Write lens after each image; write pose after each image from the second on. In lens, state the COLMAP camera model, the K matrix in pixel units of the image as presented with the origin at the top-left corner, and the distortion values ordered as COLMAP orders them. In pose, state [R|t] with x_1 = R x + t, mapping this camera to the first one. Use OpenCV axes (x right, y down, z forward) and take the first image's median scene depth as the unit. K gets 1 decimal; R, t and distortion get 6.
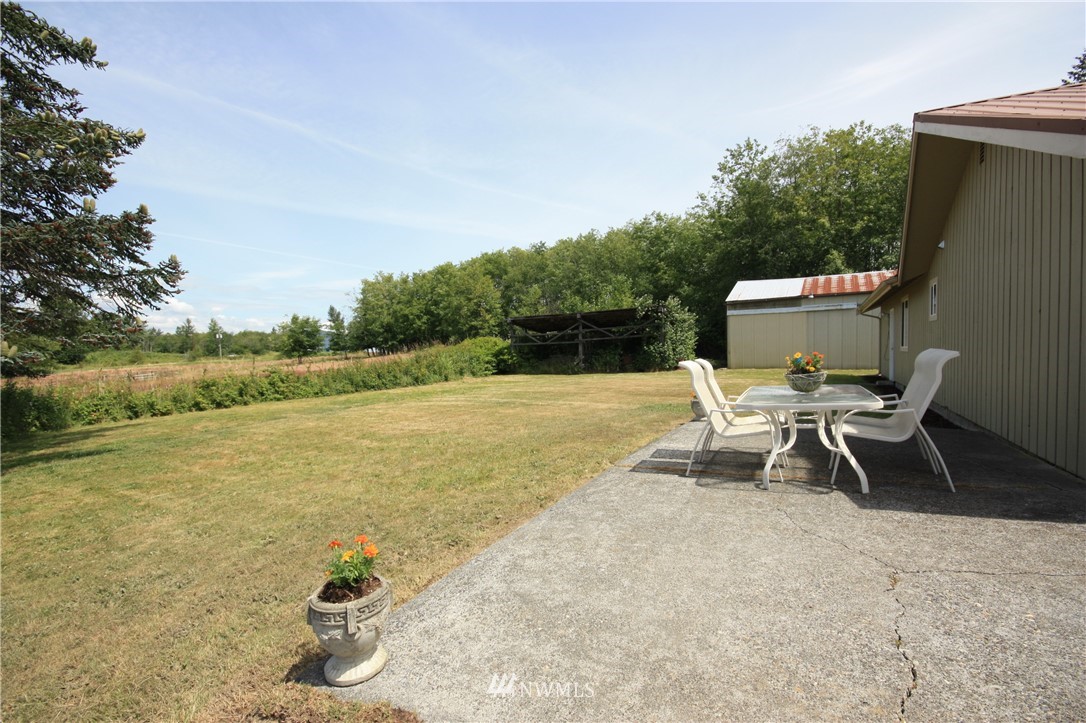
lens RADIAL K [[508.8, 0, 542.2], [0, 508.8, 372.5], [0, 0, 1]] dist [-0.000774, -0.000452]
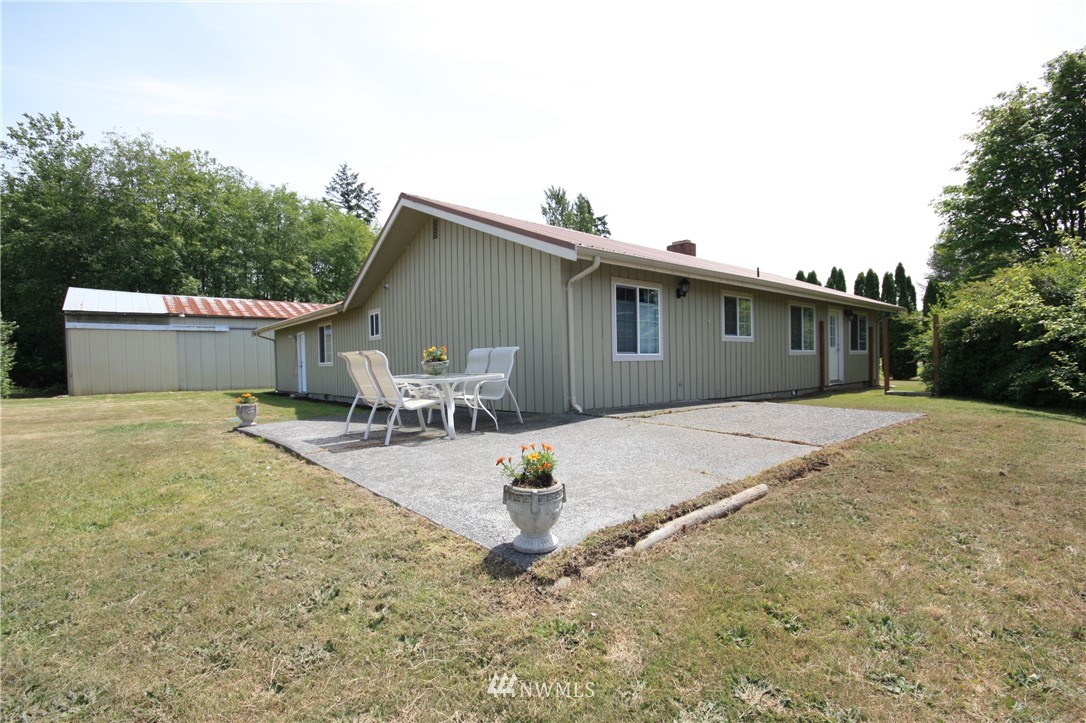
lens RADIAL K [[508.8, 0, 542.2], [0, 508.8, 372.5], [0, 0, 1]] dist [-0.000774, -0.000452]
pose [[0.351046, -0.000555, 0.936358, -0.123715], [0.054869, 0.998294, -0.019979, 0.013126], [-0.934749, 0.058391, 0.350477, 0.039422]]
